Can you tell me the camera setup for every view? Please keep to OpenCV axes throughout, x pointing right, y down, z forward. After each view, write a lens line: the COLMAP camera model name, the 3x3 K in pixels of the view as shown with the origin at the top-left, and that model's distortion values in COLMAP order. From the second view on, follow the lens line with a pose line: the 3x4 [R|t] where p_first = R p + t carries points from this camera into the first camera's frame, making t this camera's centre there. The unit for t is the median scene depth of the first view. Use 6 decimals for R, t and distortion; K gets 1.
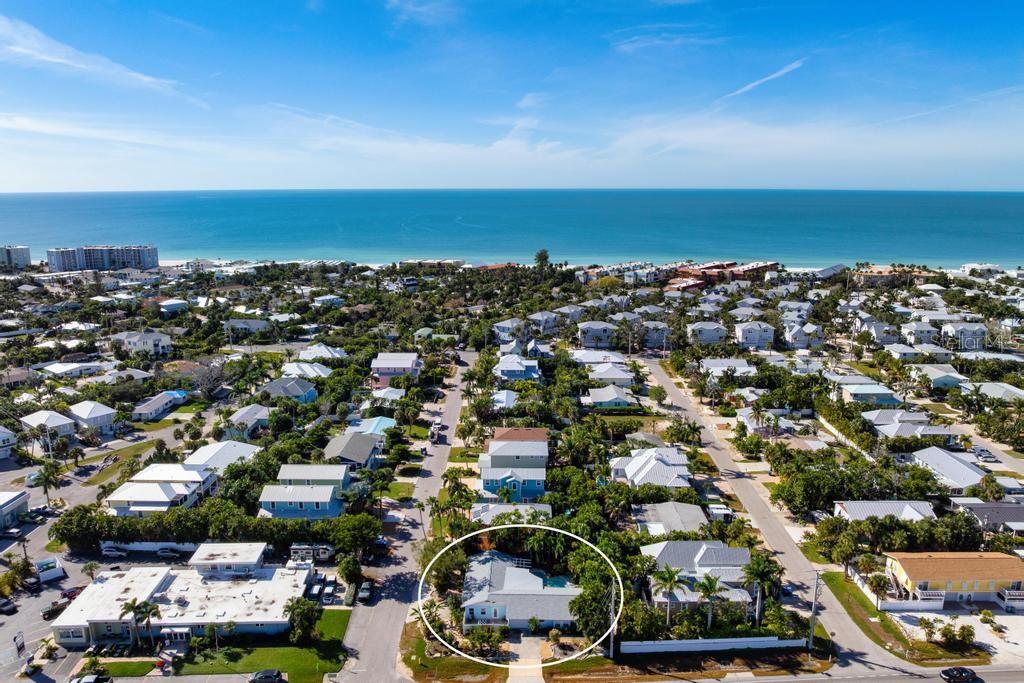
lens RADIAL K [[727.1, 0, 503.0], [0, 727.1, 327.0], [0, 0, 1]] dist [-0.030797, 0.001333]
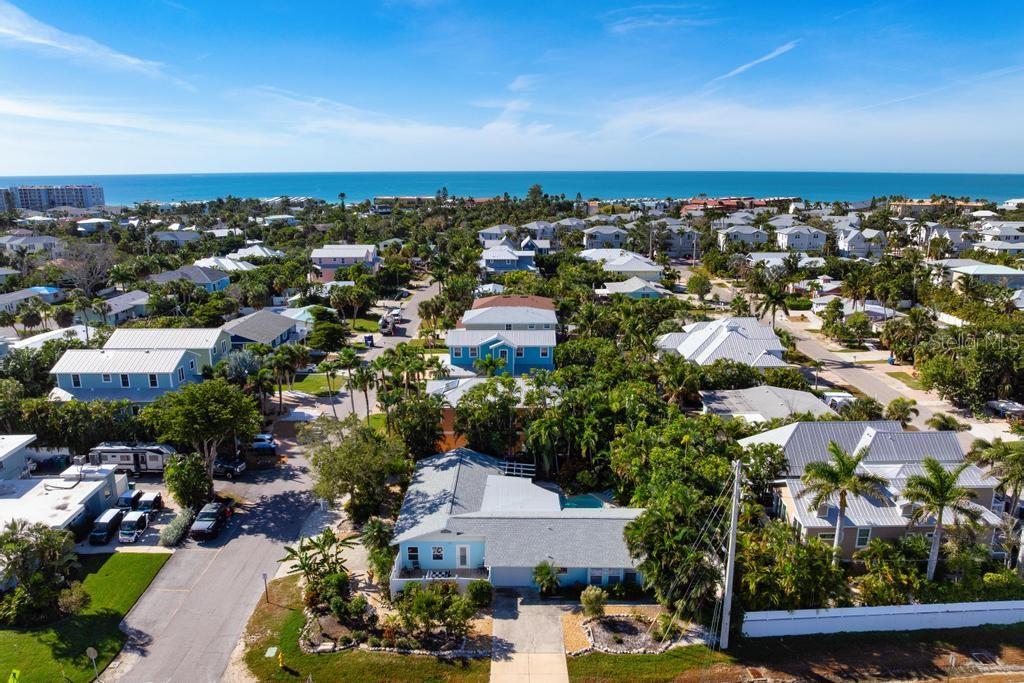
lens RADIAL K [[727.1, 0, 508.2], [0, 727.1, 340.4], [0, 0, 1]] dist [-0.038335, 0.003256]
pose [[0.999788, -0.001337, 0.020547, 0.008751], [0.000521, 0.999212, 0.039682, 0.214572], [-0.020584, -0.039663, 0.999001, 0.484783]]
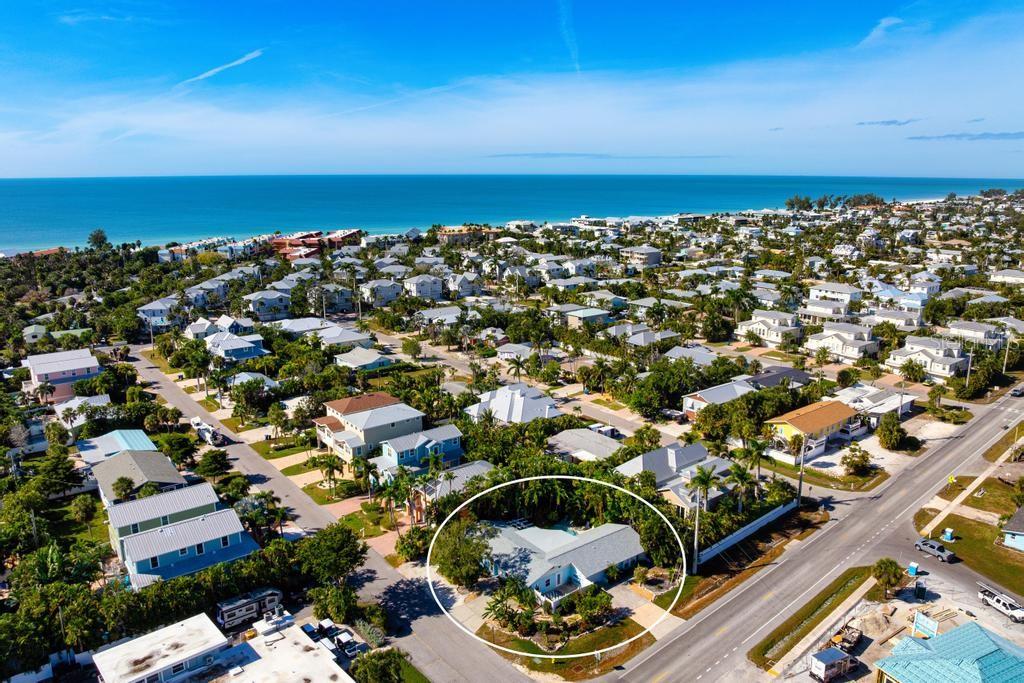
lens RADIAL K [[727.1, 0, 503.0], [0, 727.1, 327.0], [0, 0, 1]] dist [-0.030797, 0.001333]
pose [[0.773785, -0.129484, 0.620073, -0.494982], [0.119534, 0.991146, 0.057807, 0.046511], [-0.622068, 0.029389, 0.782412, 0.345672]]
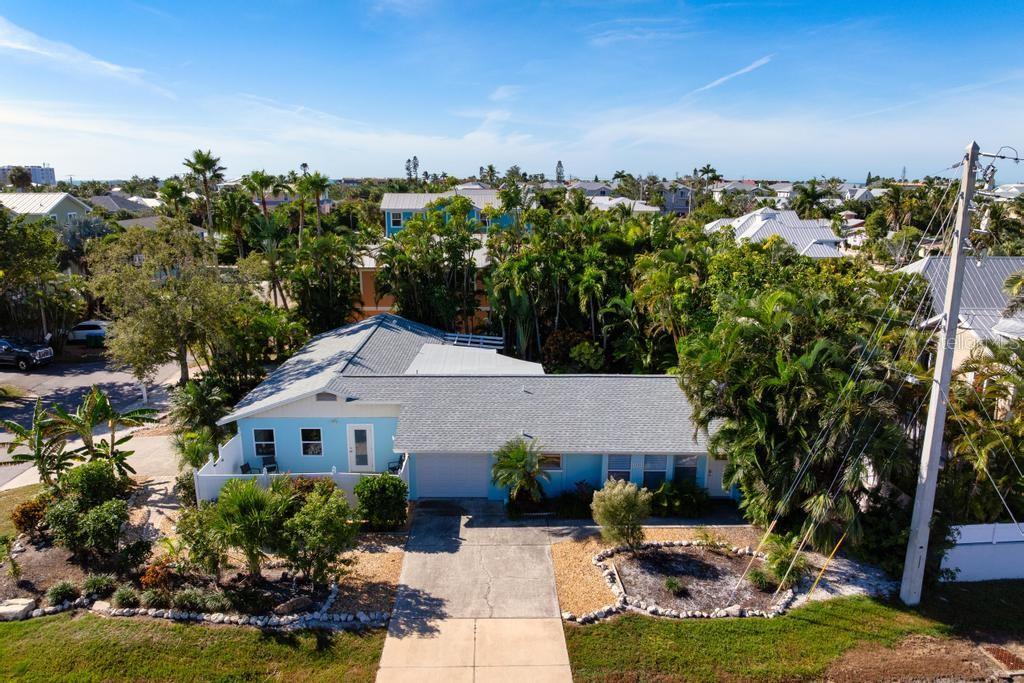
lens RADIAL K [[724.4, 0, 512.0], [0, 724.4, 341.5], [0, 0, 1]] dist [-0.039753, 0.001959]
pose [[0.998550, 0.000960, 0.053820, 0.025540], [-0.002500, 0.999589, 0.028547, 0.321649], [-0.053770, -0.028640, 0.998143, 0.686809]]
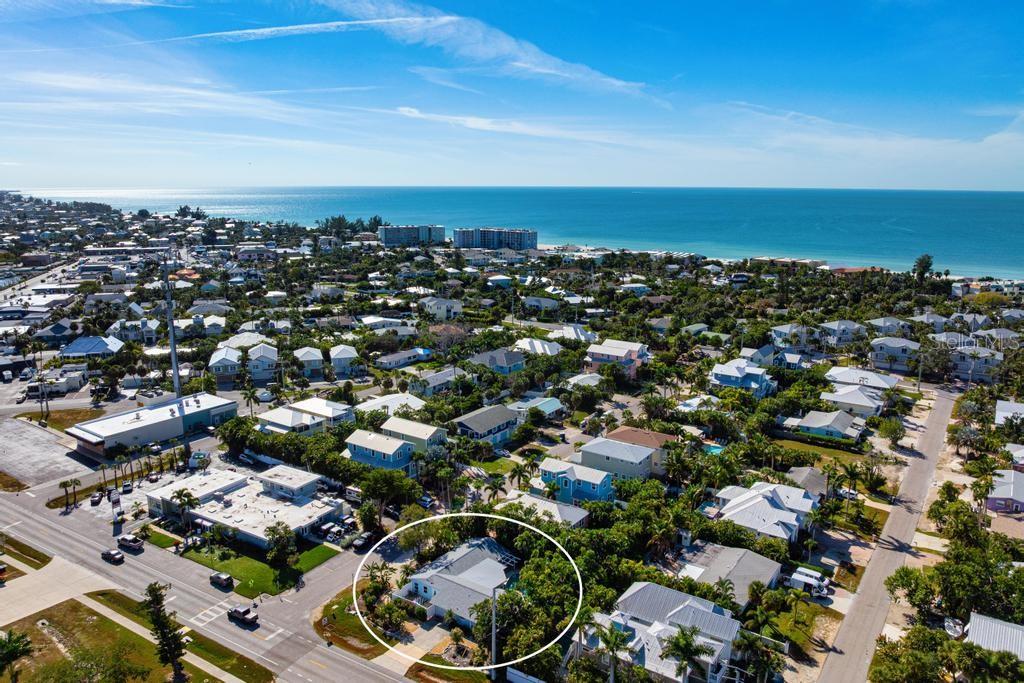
lens RADIAL K [[727.1, 0, 508.2], [0, 727.1, 340.4], [0, 0, 1]] dist [-0.038335, 0.003256]
pose [[0.833761, 0.122552, -0.538353, 0.495612], [-0.111506, 0.992338, 0.053206, 0.001630], [0.540748, 0.015669, 0.841038, 0.226684]]
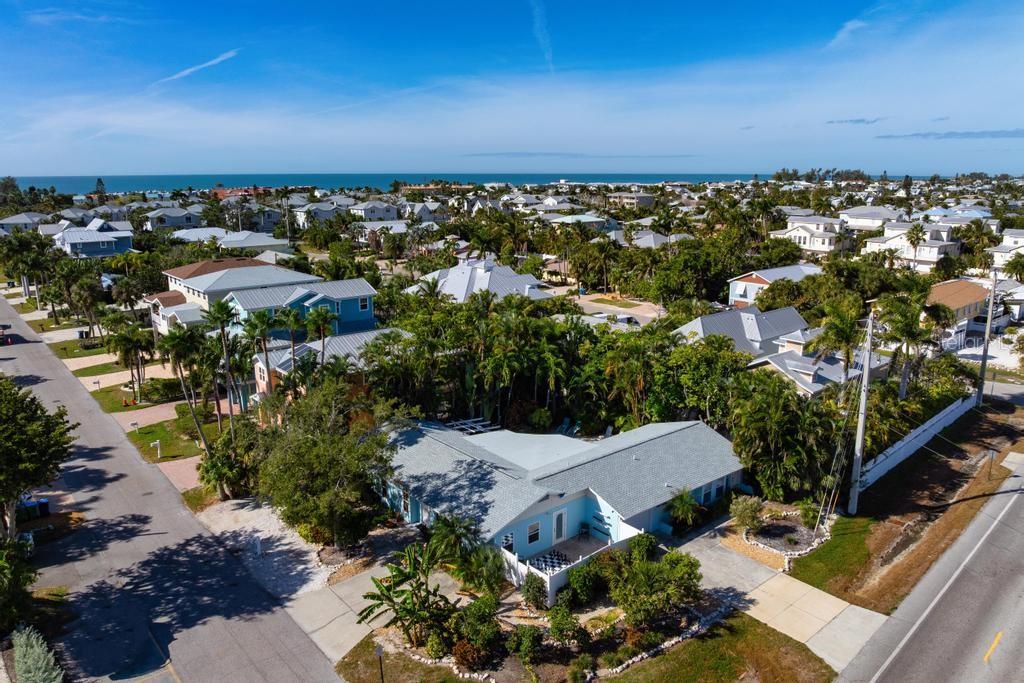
lens RADIAL K [[729.1, 0, 503.8], [0, 729.1, 297.6], [0, 0, 1]] dist [-0.039874, 0.000931]
pose [[0.752123, -0.107689, 0.650165, -0.229890], [0.123653, 0.992097, 0.021280, 0.249425], [-0.647318, 0.064390, 0.759495, 0.676546]]
